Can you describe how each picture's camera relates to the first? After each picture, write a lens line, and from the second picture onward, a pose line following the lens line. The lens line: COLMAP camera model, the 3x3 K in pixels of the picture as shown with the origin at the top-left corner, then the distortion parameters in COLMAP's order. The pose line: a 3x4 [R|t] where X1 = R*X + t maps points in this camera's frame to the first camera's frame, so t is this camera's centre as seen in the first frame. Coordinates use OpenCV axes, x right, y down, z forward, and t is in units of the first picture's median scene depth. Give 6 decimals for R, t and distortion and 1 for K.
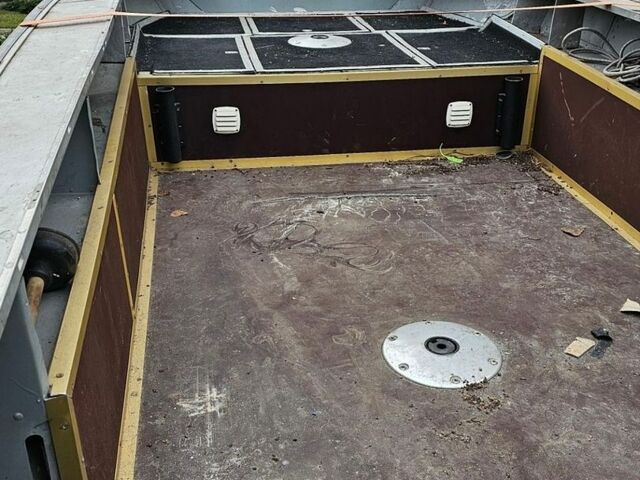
lens RADIAL K [[714.8, 0, 320.0], [0, 714.8, 240.0], [0, 0, 1]] dist [0.070570, -0.051048]
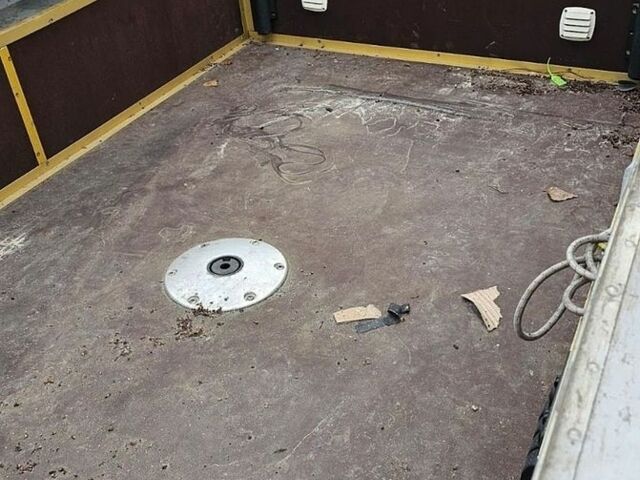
lens RADIAL K [[714.8, 0, 320.0], [0, 714.8, 240.0], [0, 0, 1]] dist [0.070570, -0.051048]
pose [[0.834470, 0.282036, -0.473409, 0.461664], [-0.195252, 0.954690, 0.224595, -0.080486], [0.515303, -0.094984, 0.851728, 0.163215]]
